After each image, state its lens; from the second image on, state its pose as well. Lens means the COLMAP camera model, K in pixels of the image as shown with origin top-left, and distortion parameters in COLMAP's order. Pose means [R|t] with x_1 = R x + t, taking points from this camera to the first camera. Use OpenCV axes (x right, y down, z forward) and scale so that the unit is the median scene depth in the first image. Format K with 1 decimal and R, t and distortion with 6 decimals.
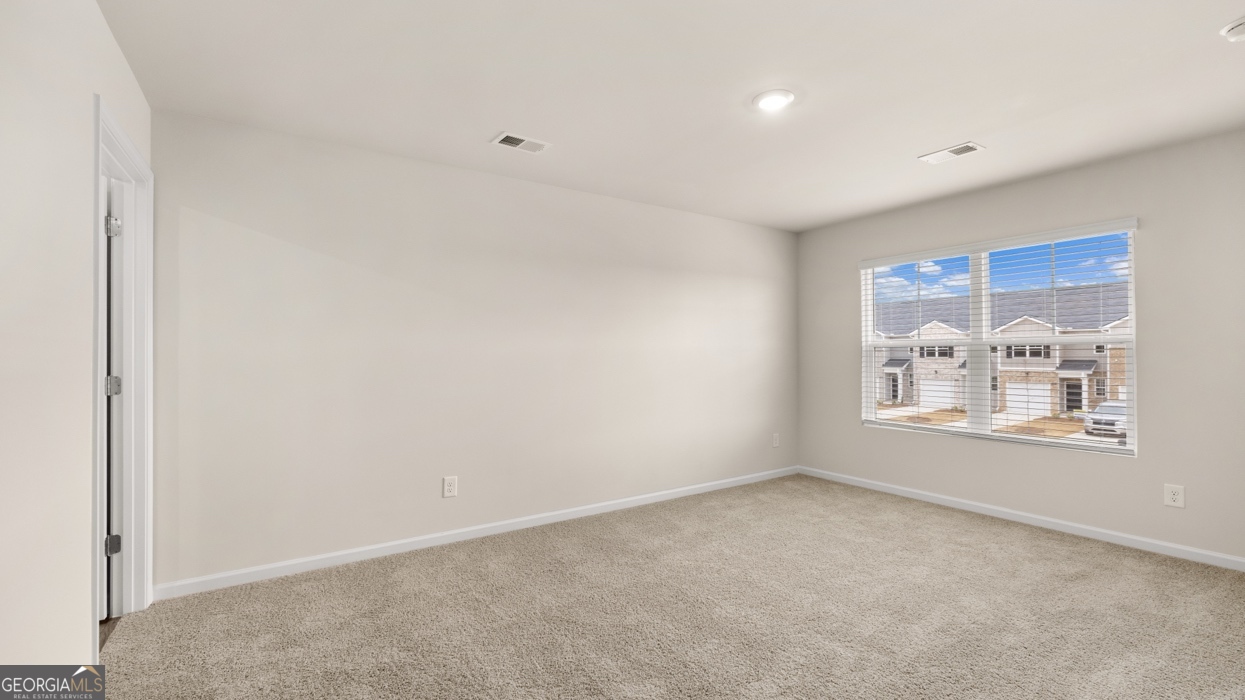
lens RADIAL K [[524.8, 0, 619.3], [0, 524.8, 351.4], [0, 0, 1]] dist [-0.000034, 0.000006]
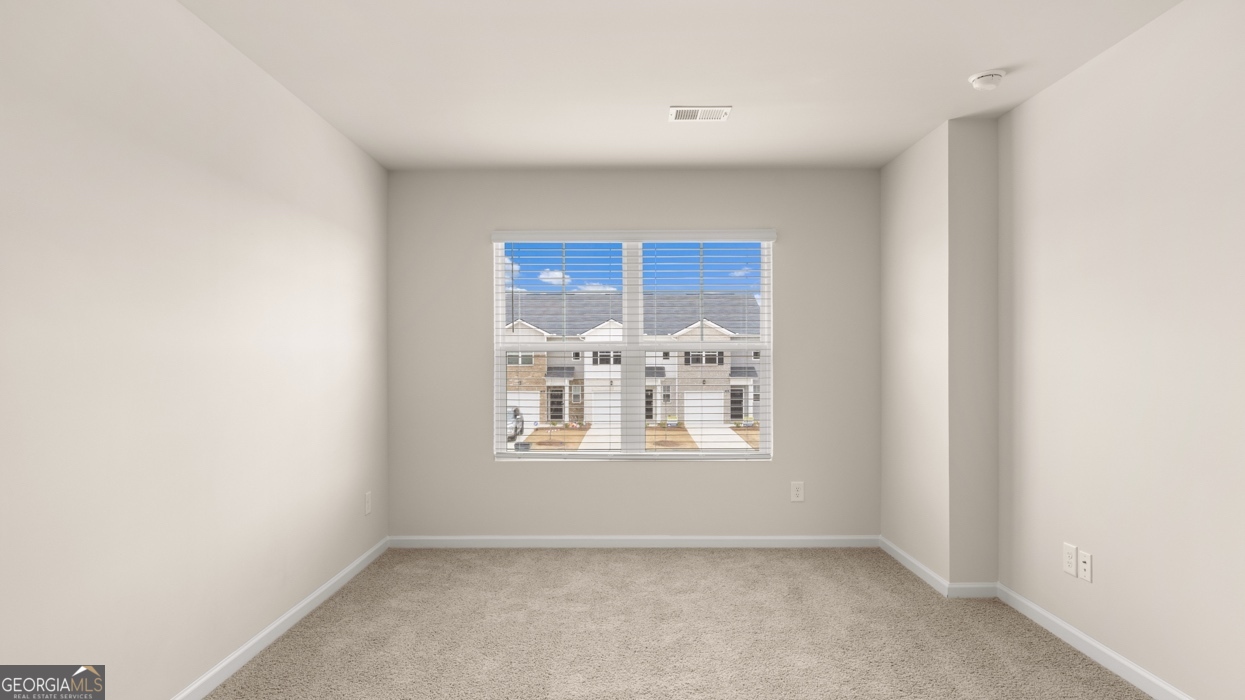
lens RADIAL K [[676.8, 0, 621.4], [0, 676.8, 357.7], [0, 0, 1]] dist [-0.003705, -0.000095]
pose [[0.556491, 0.005211, 0.830837, -0.260650], [-0.005078, 0.999983, -0.002871, 0.003536], [-0.830838, -0.002622, 0.556508, 0.443730]]
